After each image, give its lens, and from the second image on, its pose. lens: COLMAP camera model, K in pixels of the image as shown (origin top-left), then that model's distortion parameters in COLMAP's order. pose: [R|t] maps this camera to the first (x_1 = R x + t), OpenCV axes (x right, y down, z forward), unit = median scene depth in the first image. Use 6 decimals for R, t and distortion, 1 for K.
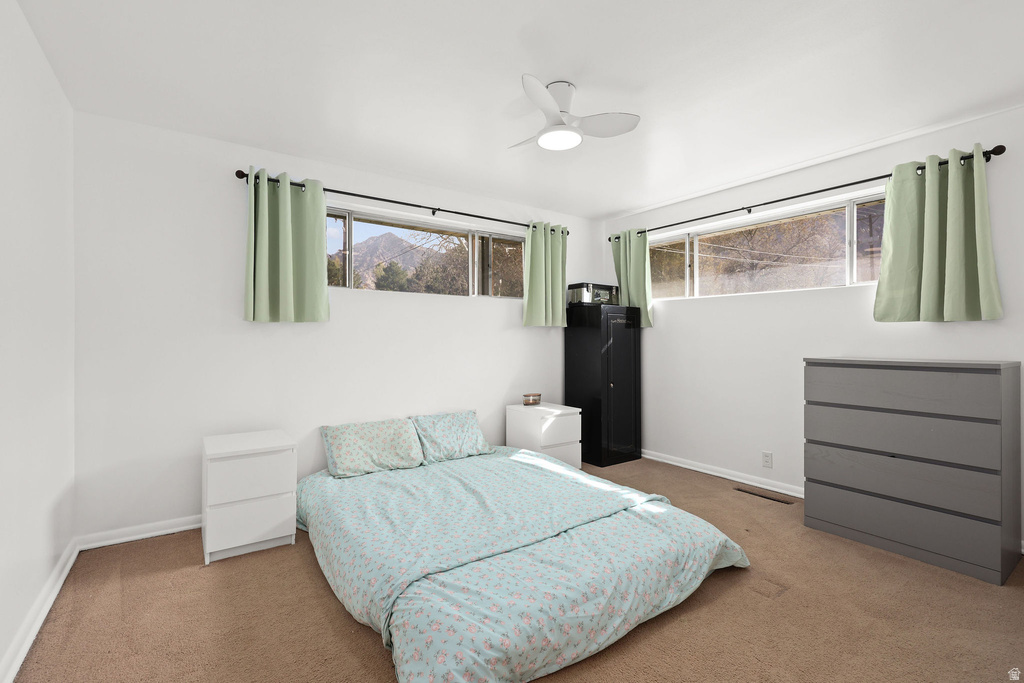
lens RADIAL K [[456.8, 0, 507.6], [0, 456.8, 342.0], [0, 0, 1]] dist [0.000169, -0.001163]
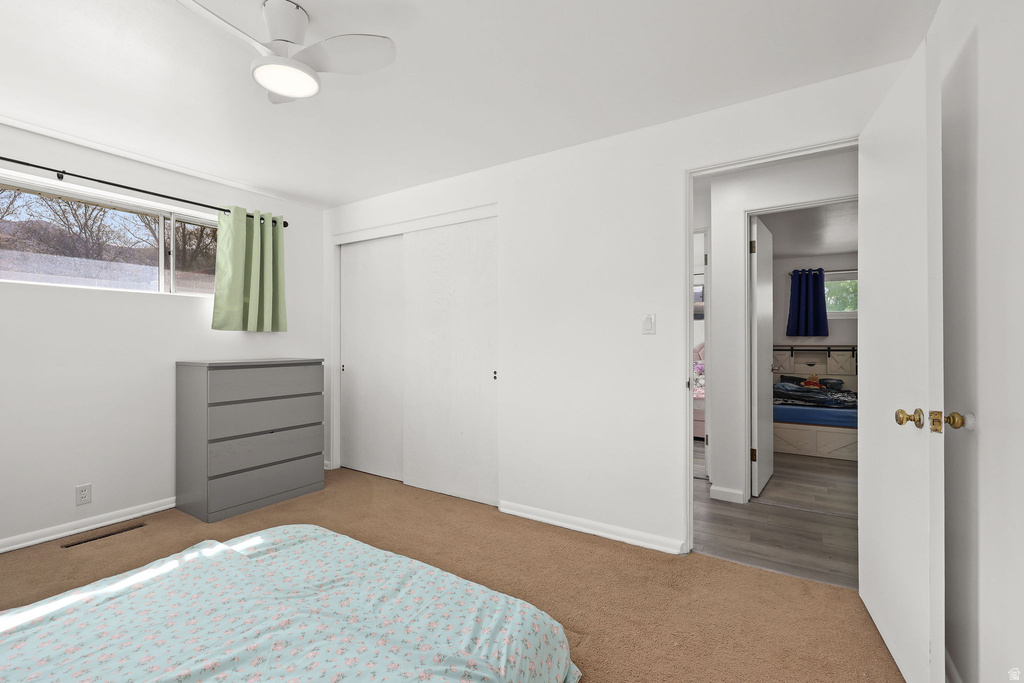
lens RADIAL K [[456.8, 0, 503.8], [0, 456.8, 342.1], [0, 0, 1]] dist [0.000169, -0.001163]
pose [[-0.380636, 0.003258, 0.924719, -0.602034], [0.007595, 0.999971, -0.000397, -0.007180], [-0.924694, 0.006872, -0.380650, 0.816581]]
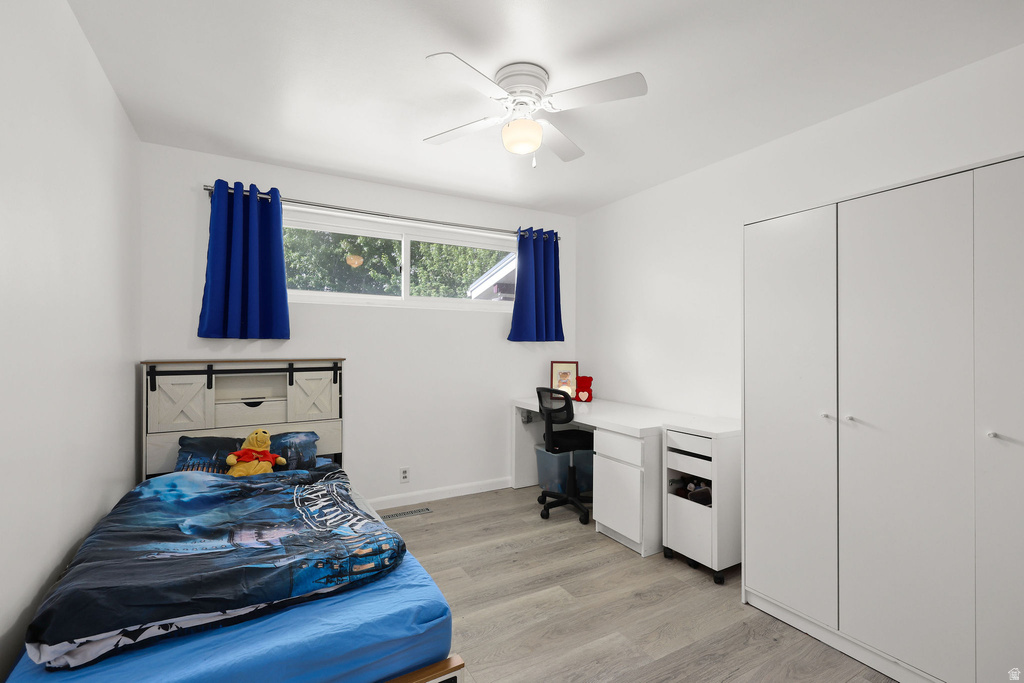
lens RADIAL K [[456.8, 0, 508.3], [0, 456.8, 344.1], [0, 0, 1]] dist [0.000169, -0.001163]
pose [[-0.995829, -0.002123, 0.091210, -0.383773], [-0.001752, 0.999990, 0.004153, -0.010054], [-0.091218, 0.003976, -0.995823, 0.483604]]
